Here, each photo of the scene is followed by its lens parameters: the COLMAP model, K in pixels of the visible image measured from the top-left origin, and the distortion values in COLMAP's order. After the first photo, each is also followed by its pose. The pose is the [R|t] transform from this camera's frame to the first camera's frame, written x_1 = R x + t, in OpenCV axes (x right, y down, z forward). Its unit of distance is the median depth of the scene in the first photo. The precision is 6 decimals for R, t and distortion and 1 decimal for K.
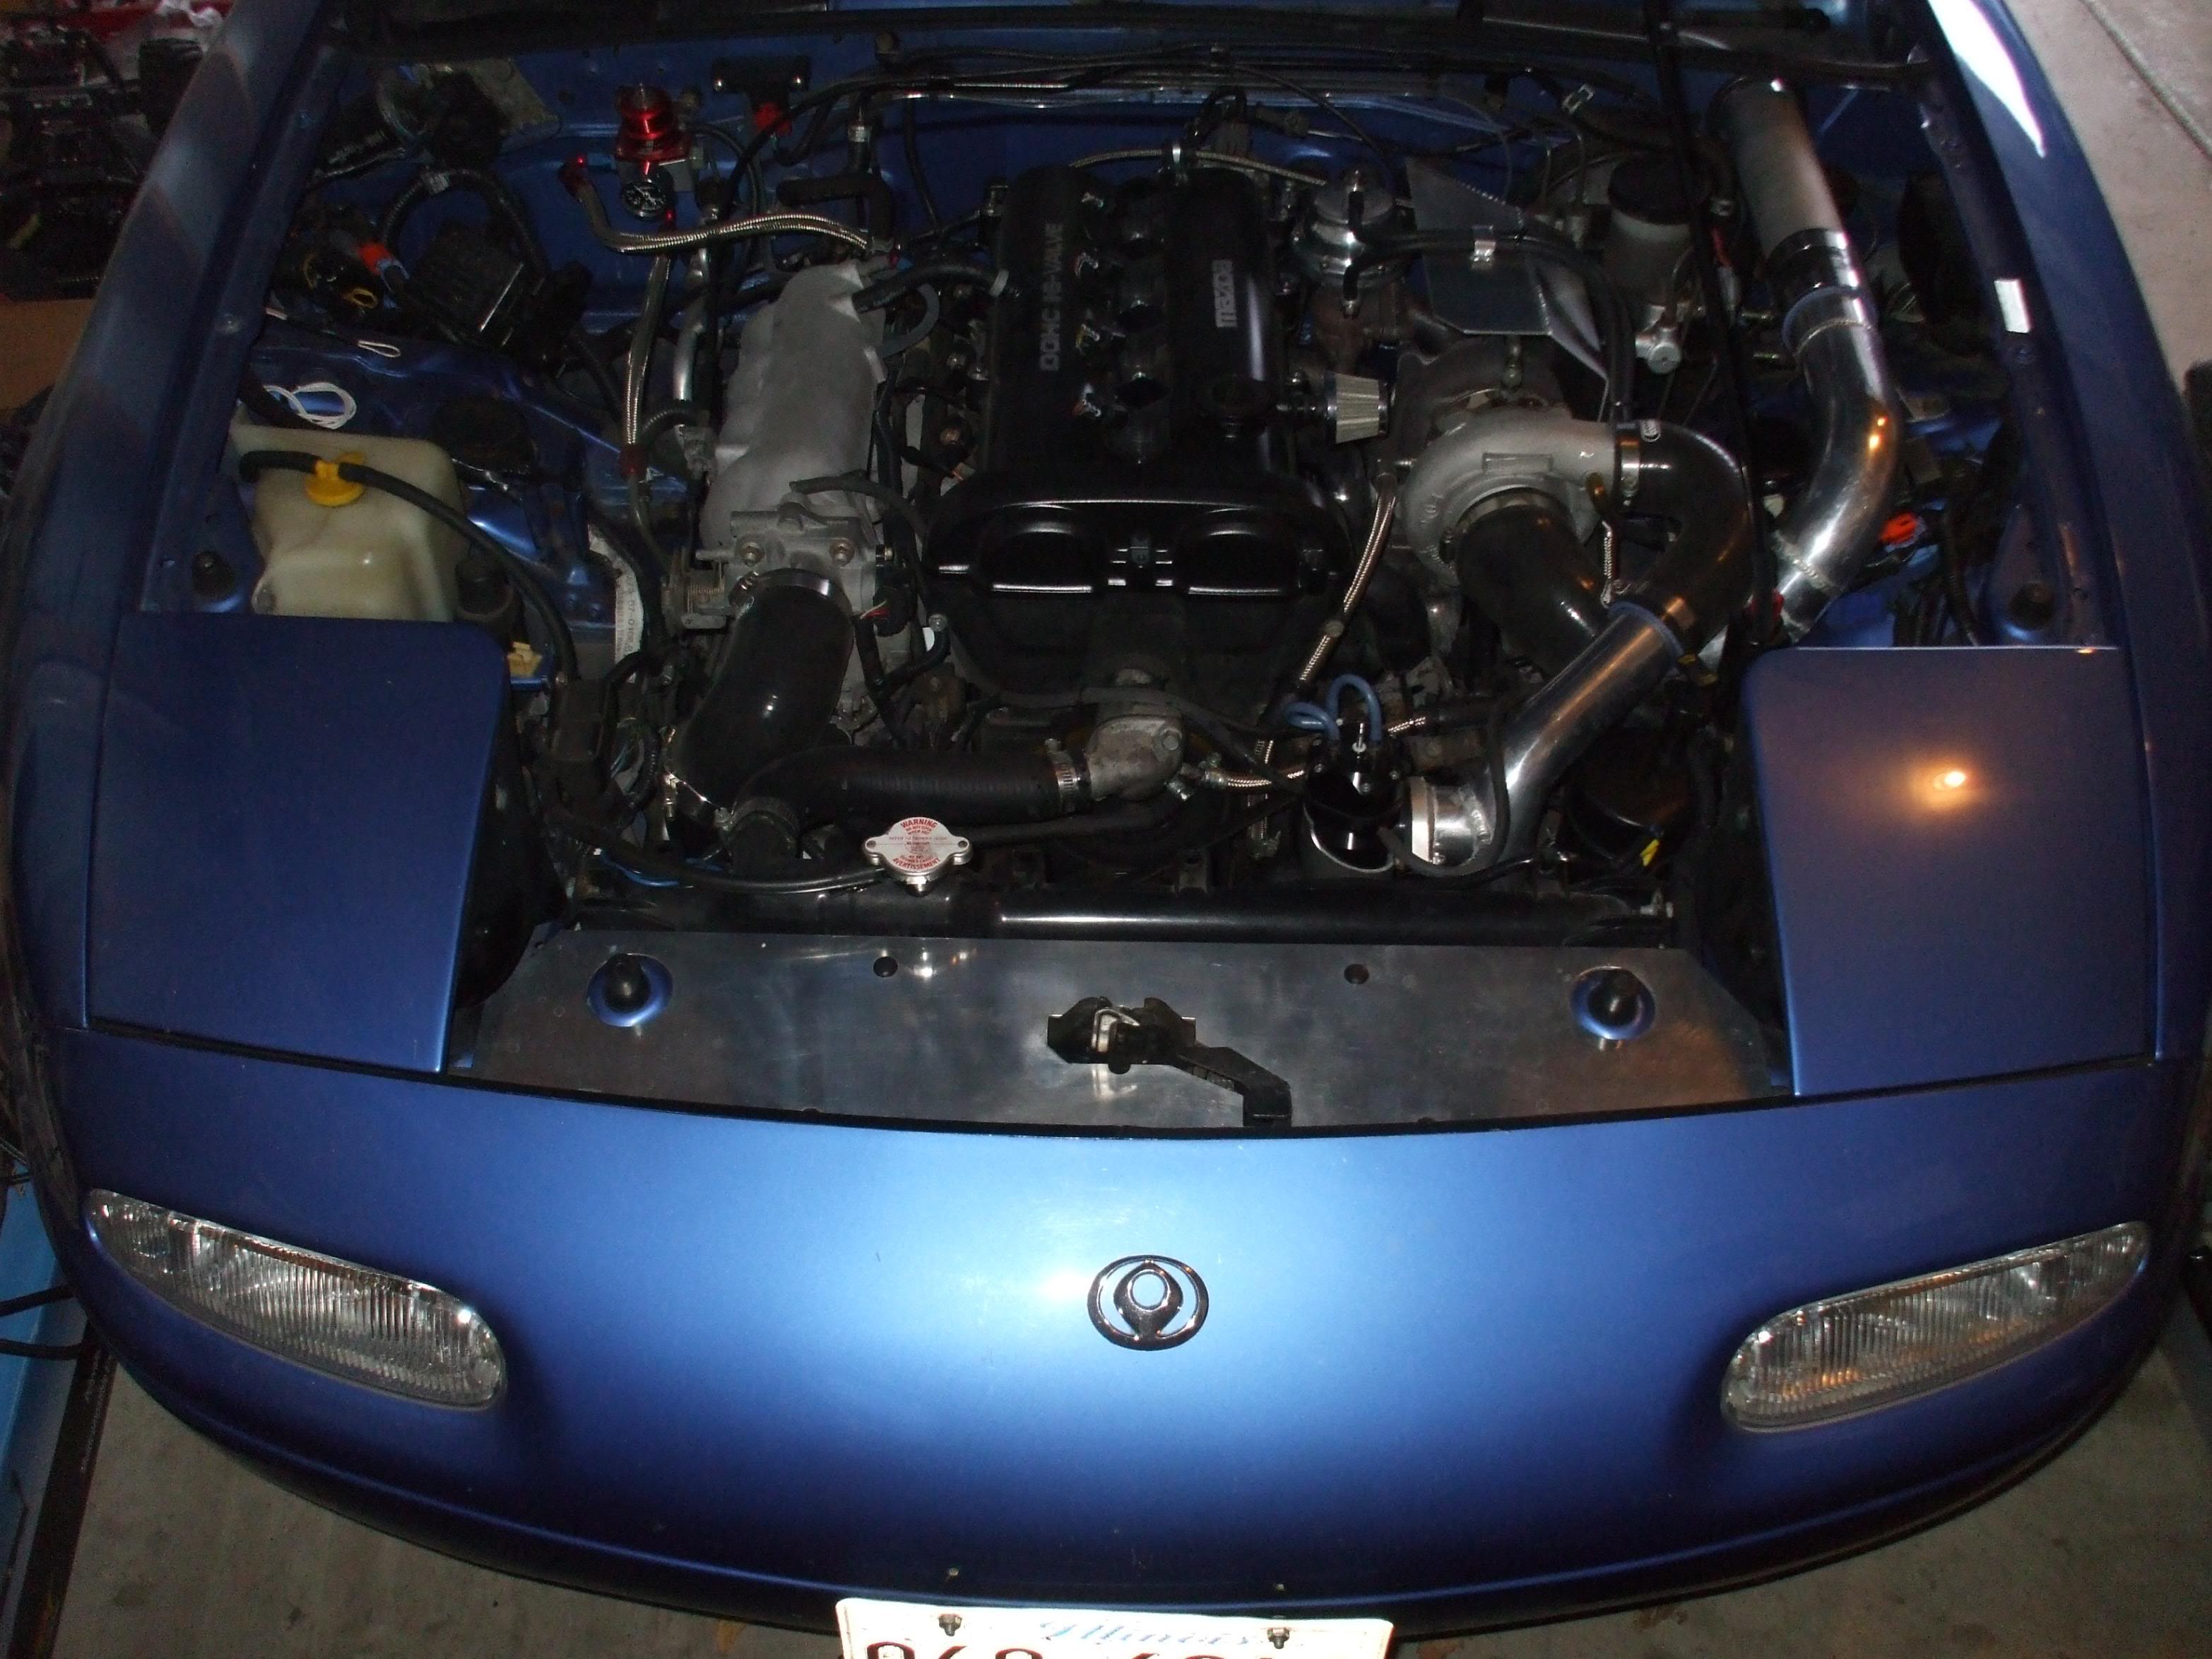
lens RADIAL K [[2223.9, 0, 1146.0], [0, 2223.9, 826.0], [0, 0, 1]] dist [-0.170252, 0.179270]
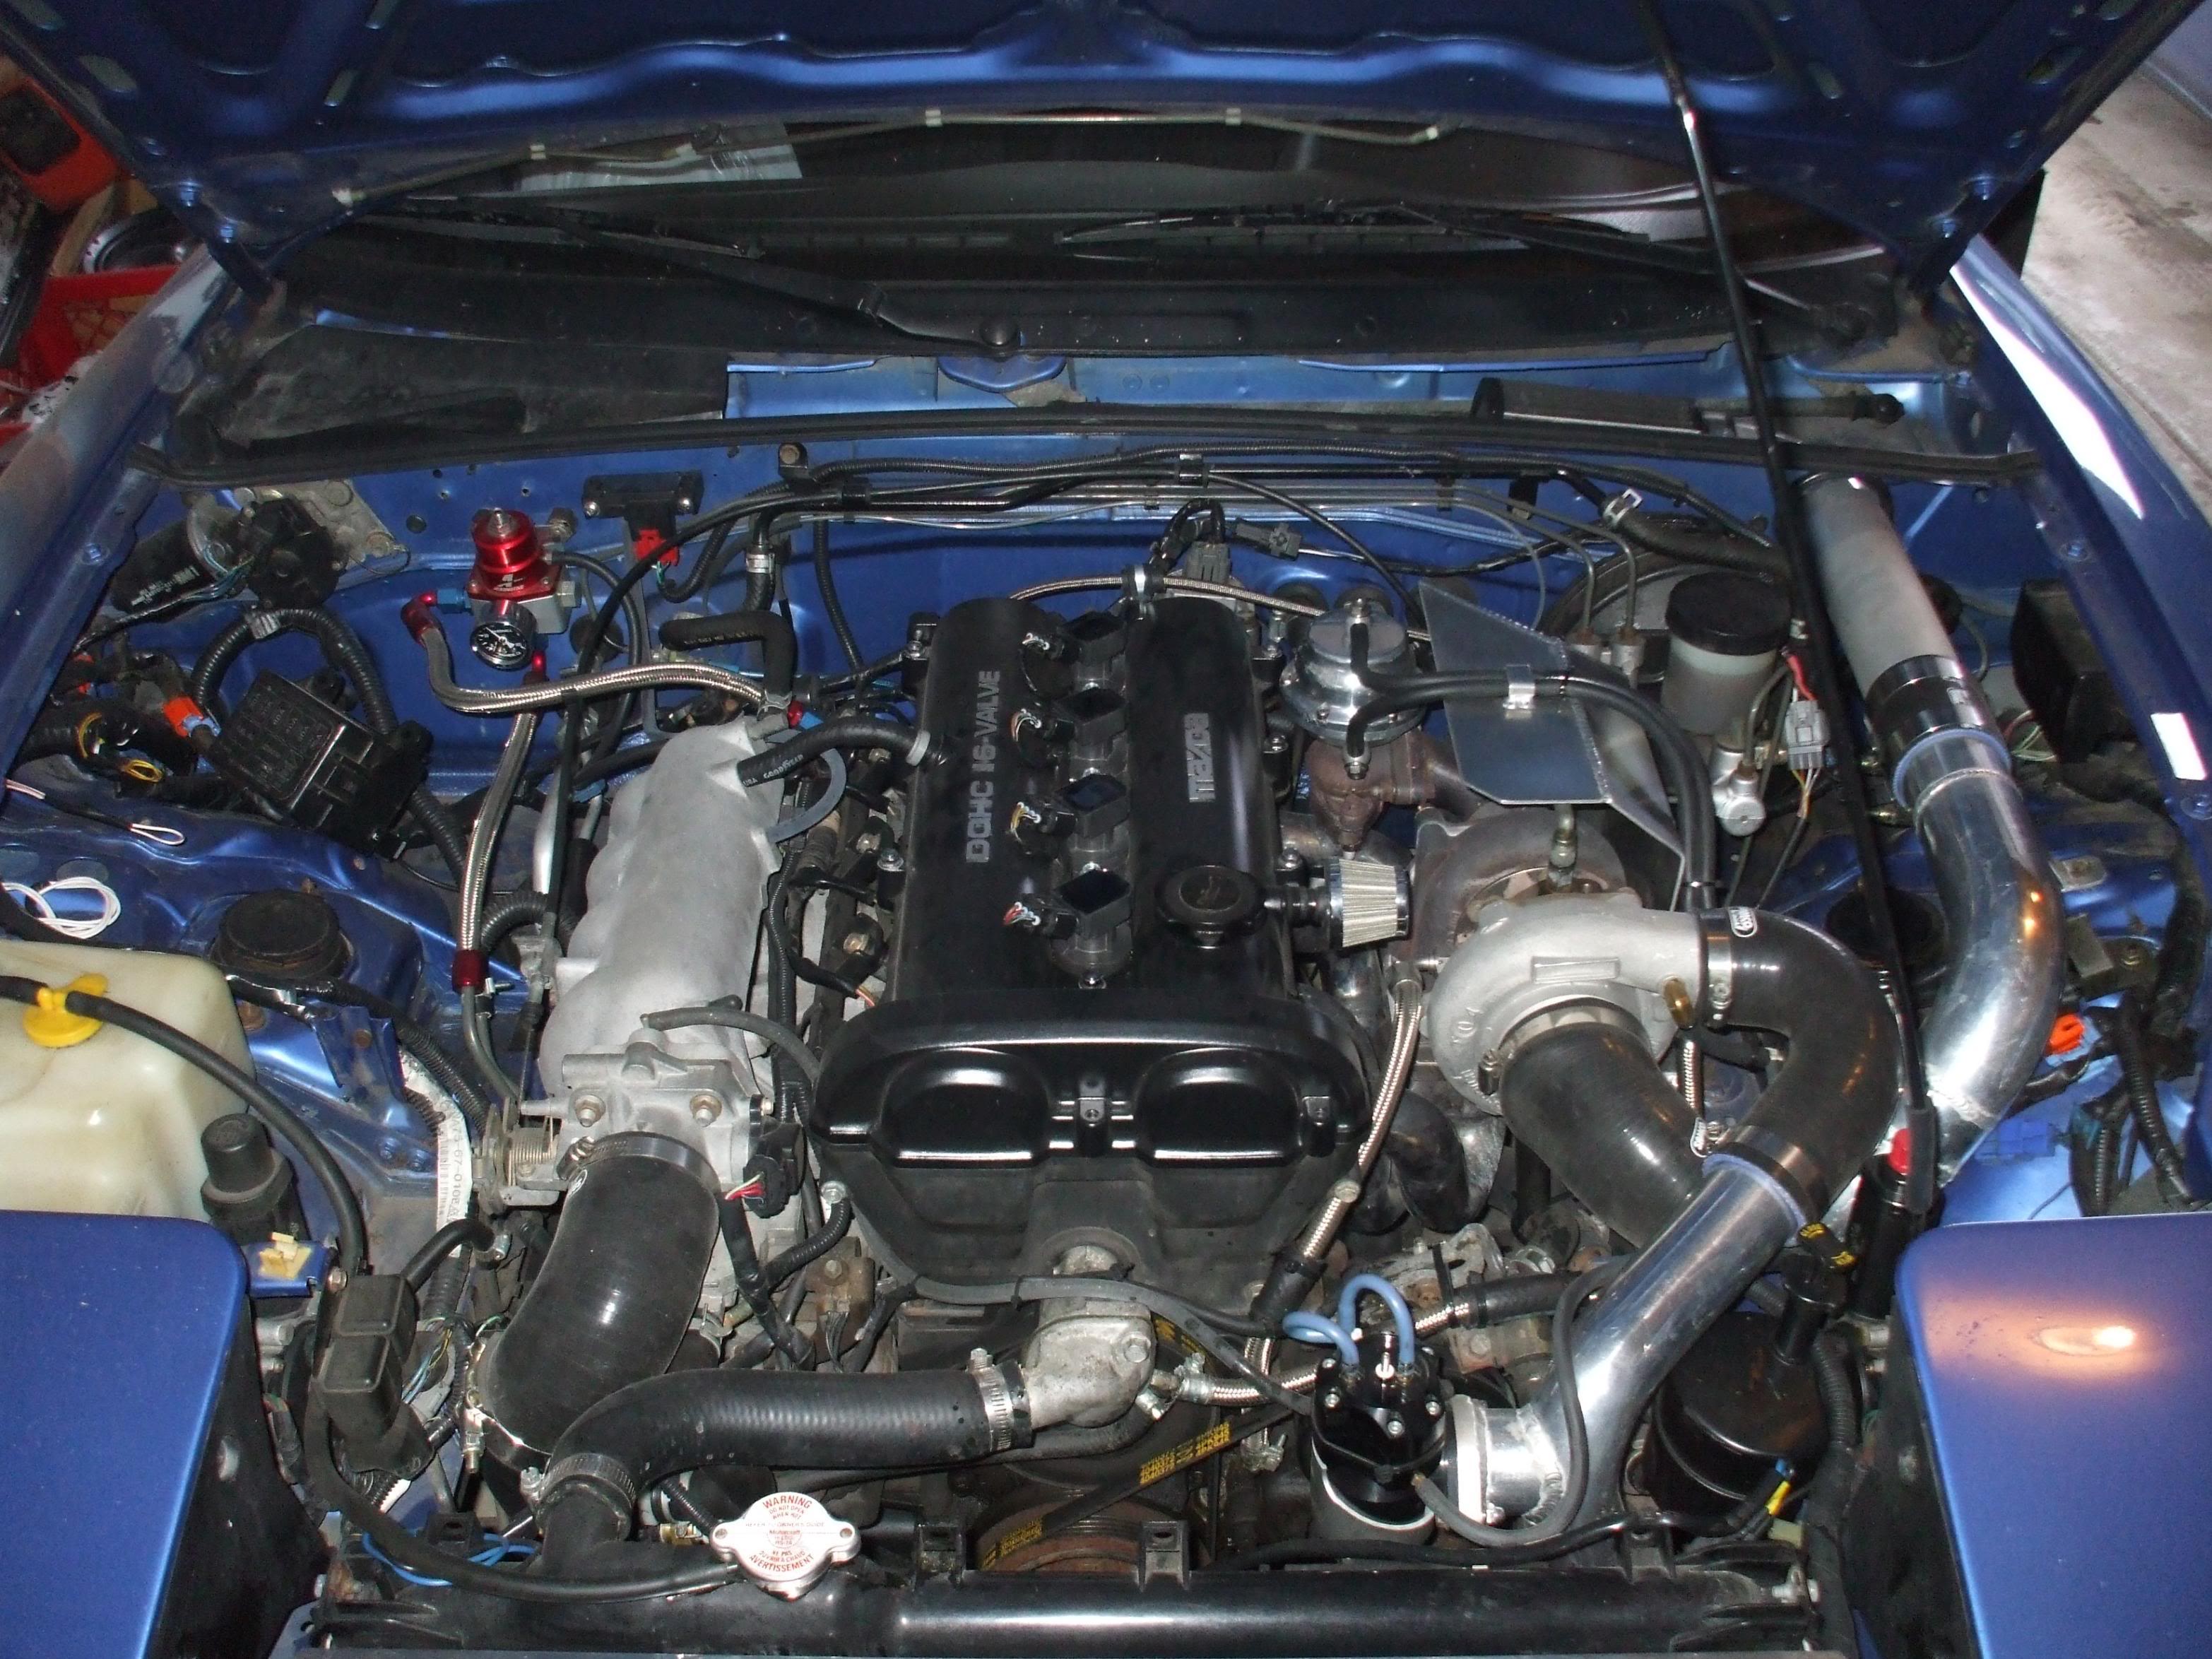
lens RADIAL K [[2223.9, 0, 1146.0], [0, 2223.9, 826.0], [0, 0, 1]] dist [-0.170252, 0.179270]
pose [[0.999840, -0.017637, -0.003065, 0.018650], [0.016860, 0.985327, -0.169845, -0.080746], [0.006016, 0.169766, 0.985466, 0.209498]]
